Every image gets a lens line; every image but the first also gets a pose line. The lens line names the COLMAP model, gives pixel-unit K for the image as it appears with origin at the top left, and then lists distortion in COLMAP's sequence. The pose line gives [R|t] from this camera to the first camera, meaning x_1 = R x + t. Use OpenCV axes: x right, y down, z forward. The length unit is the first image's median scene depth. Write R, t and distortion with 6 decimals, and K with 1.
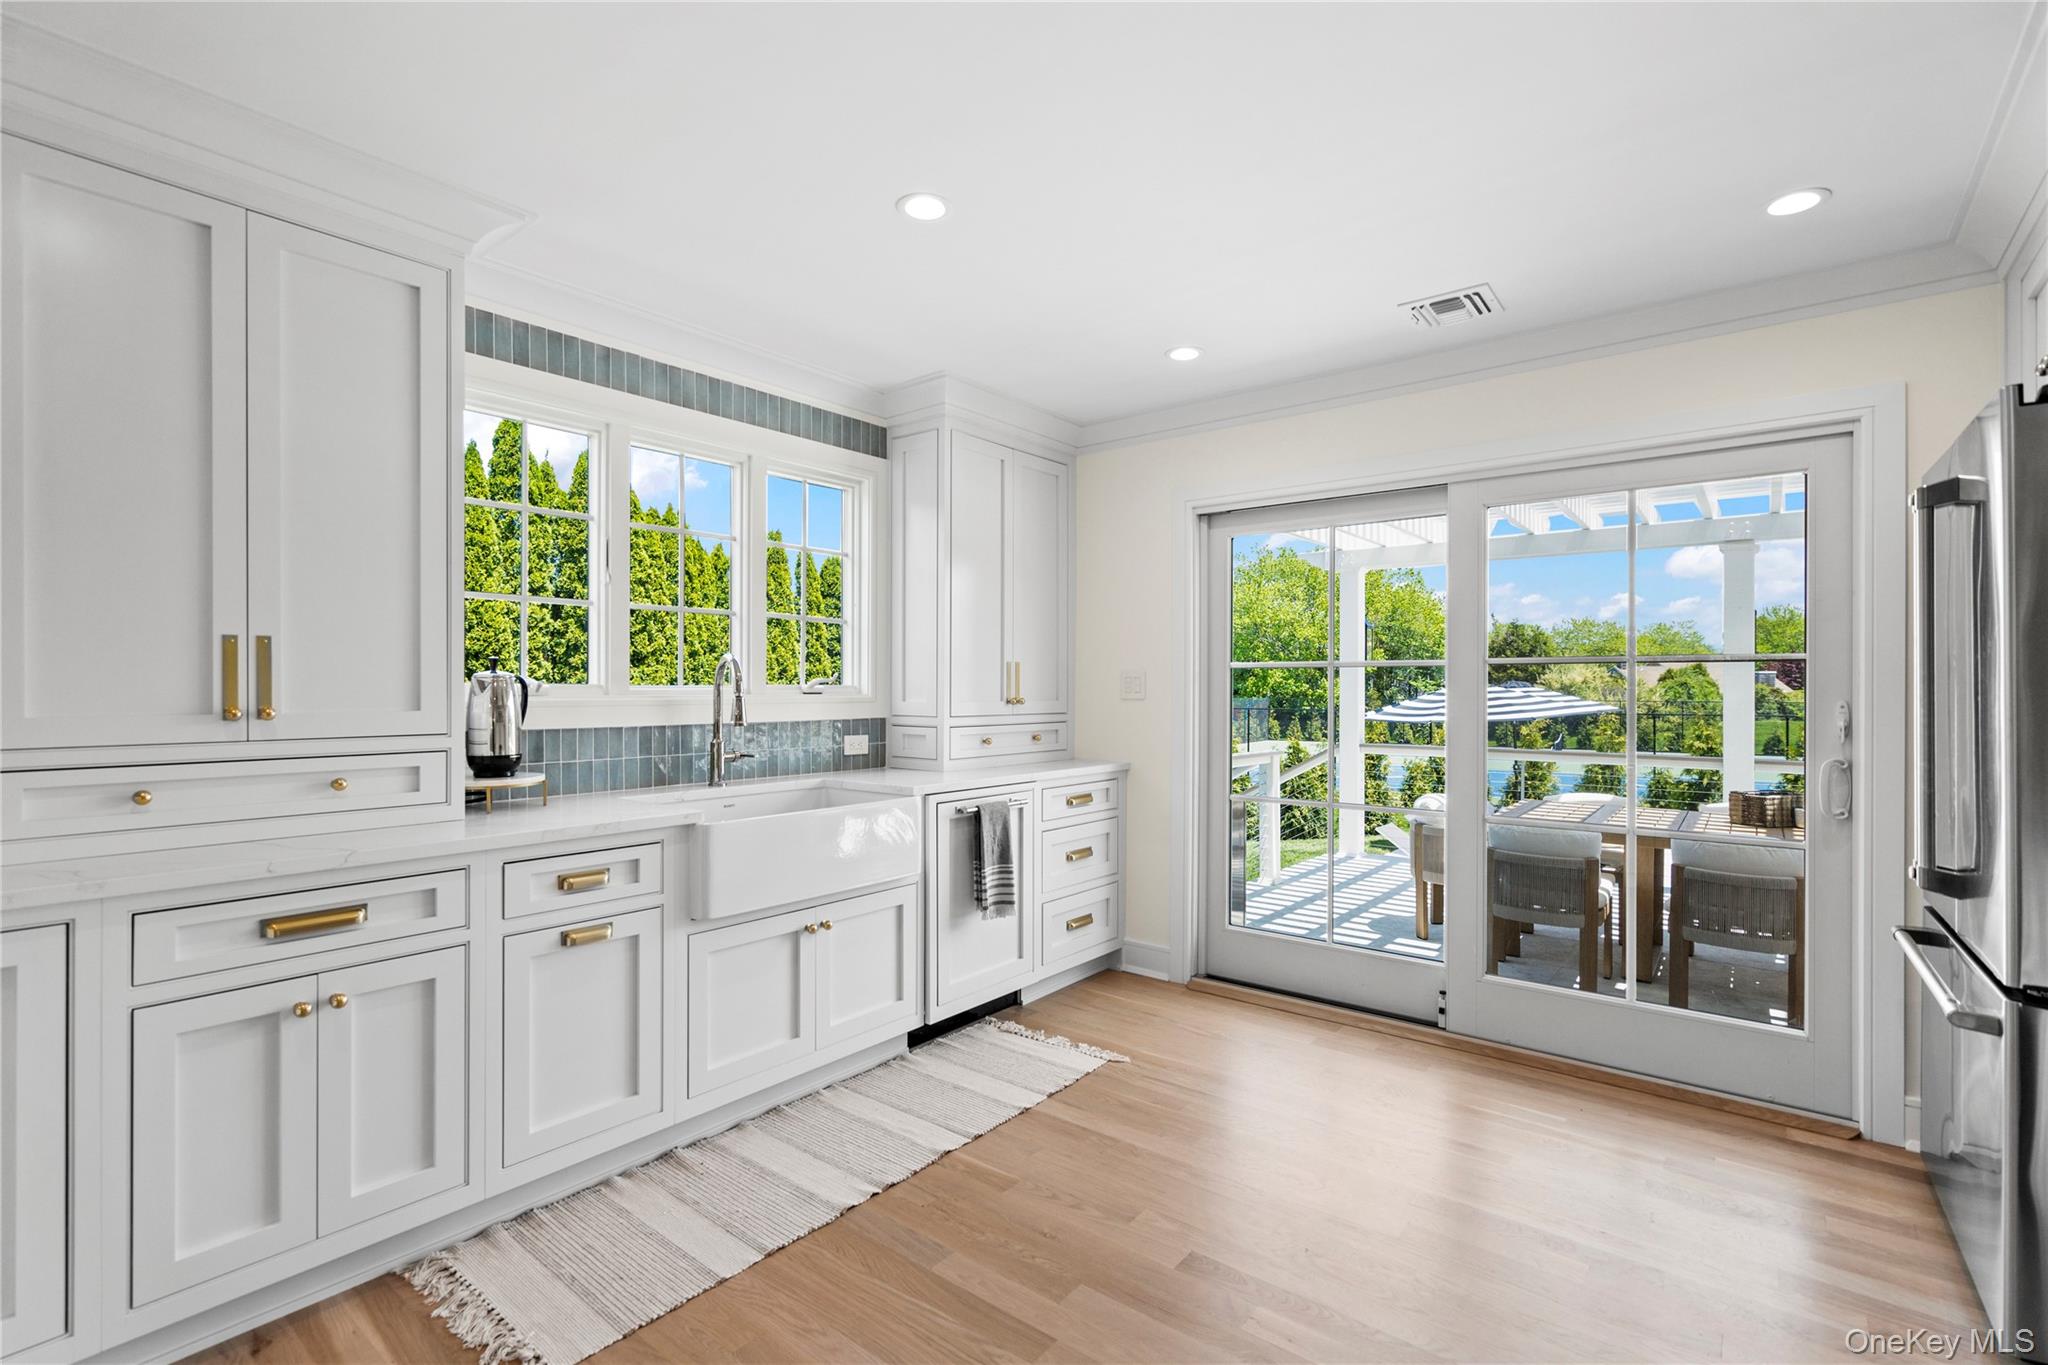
lens RADIAL K [[929.7, 0, 1021.4], [0, 929.7, 684.6], [0, 0, 1]] dist [-0.002715, -0.000339]
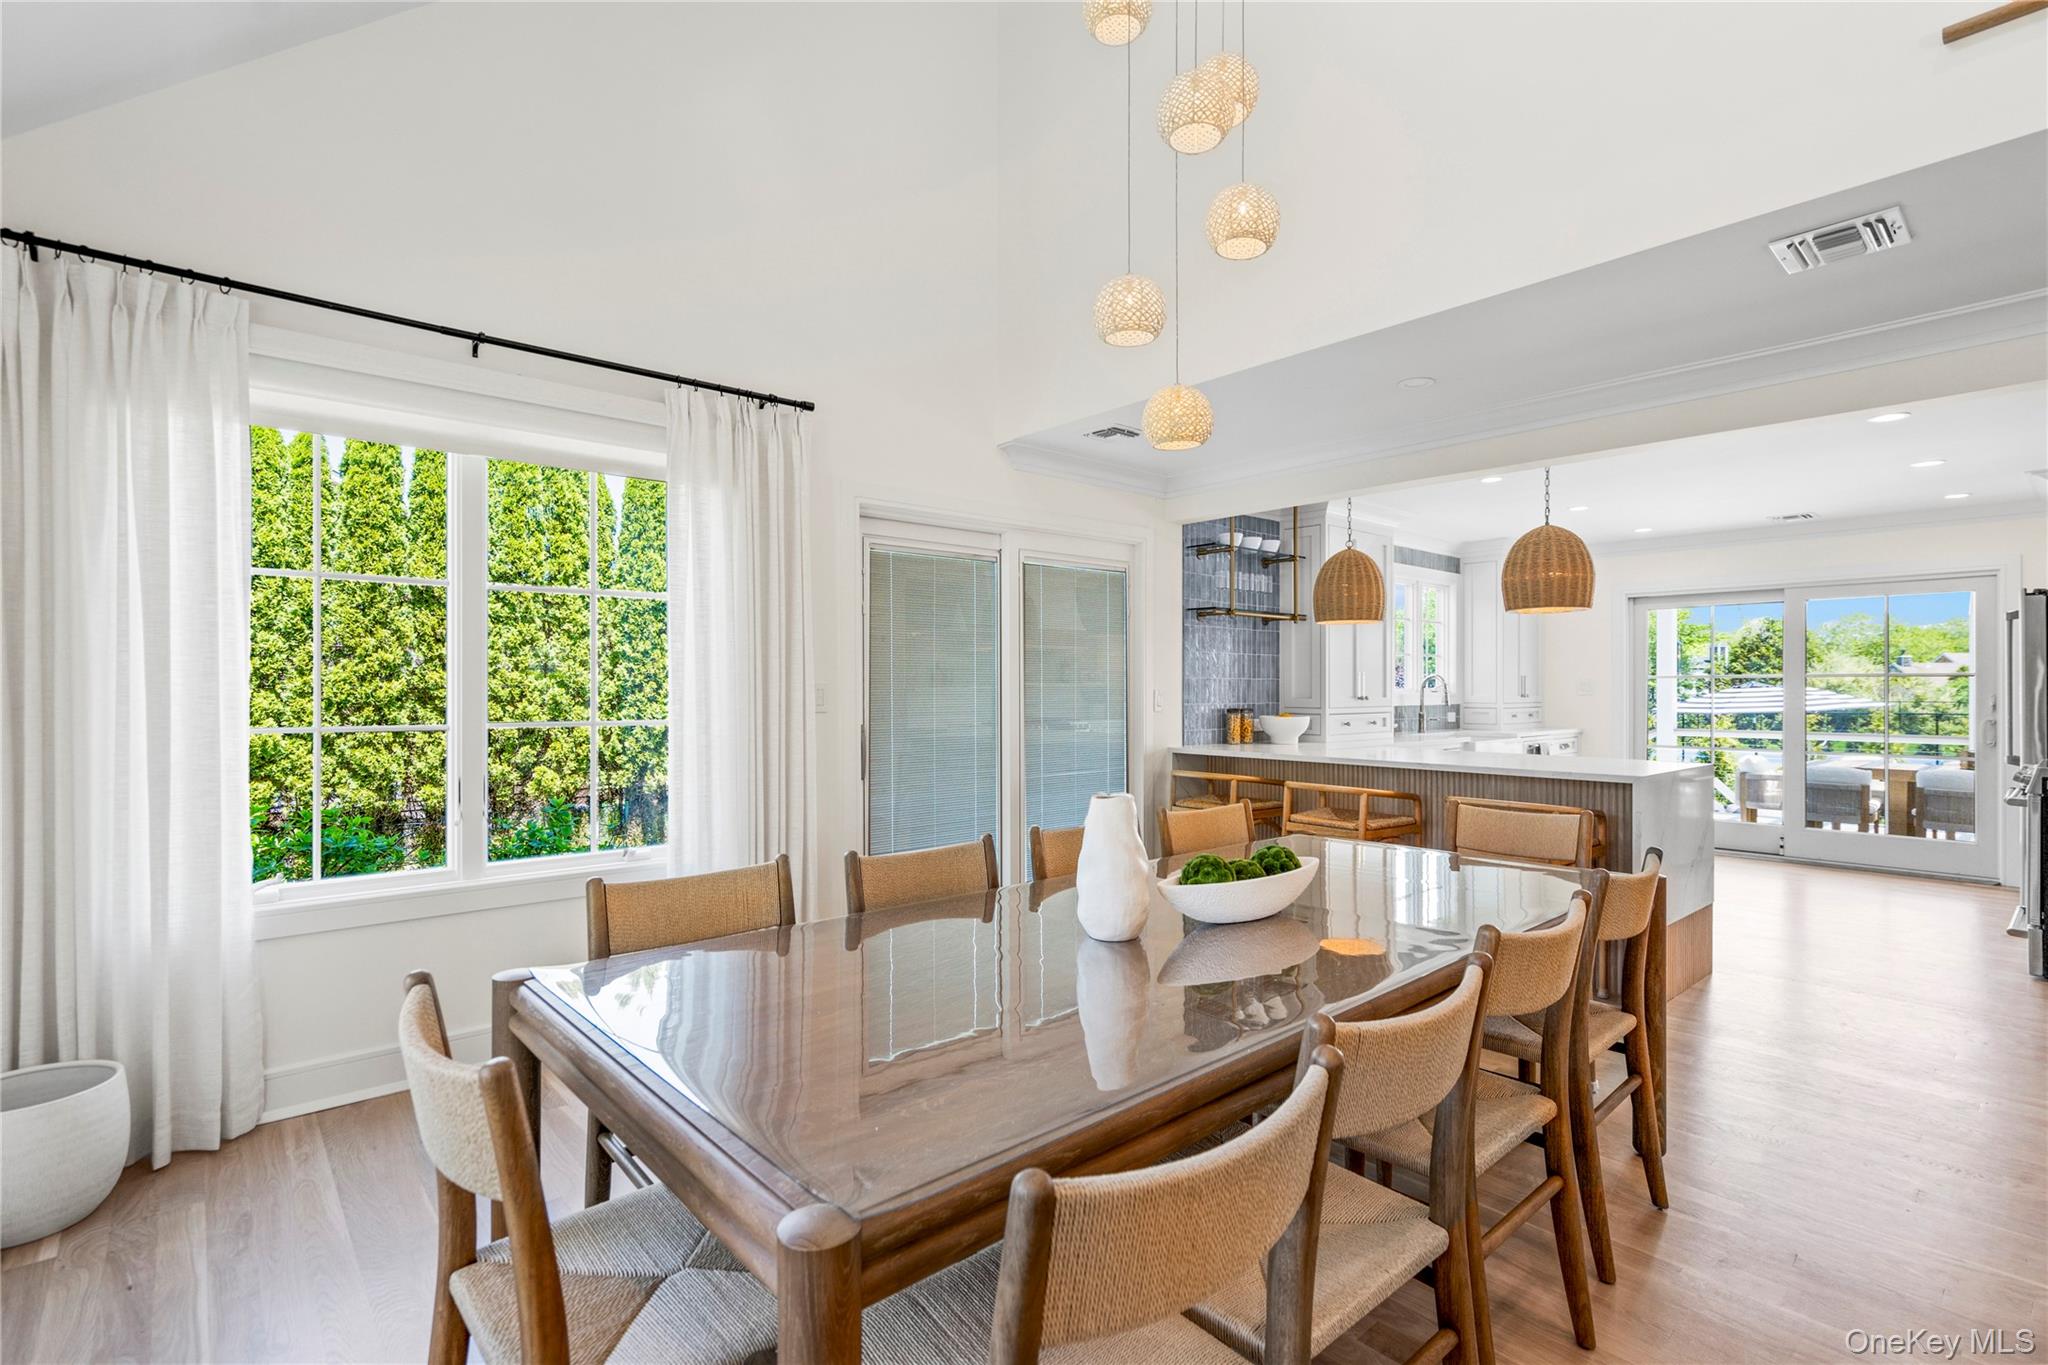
lens RADIAL K [[949.4, 0, 1019.6], [0, 949.4, 687.5], [0, 0, 1]] dist [-0.001471, -0.000586]
pose [[0.984616, -0.003041, -0.174706, -0.825430], [0.003422, 0.999992, 0.001877, -0.007862], [0.174699, -0.002446, 0.984619, -1.336135]]
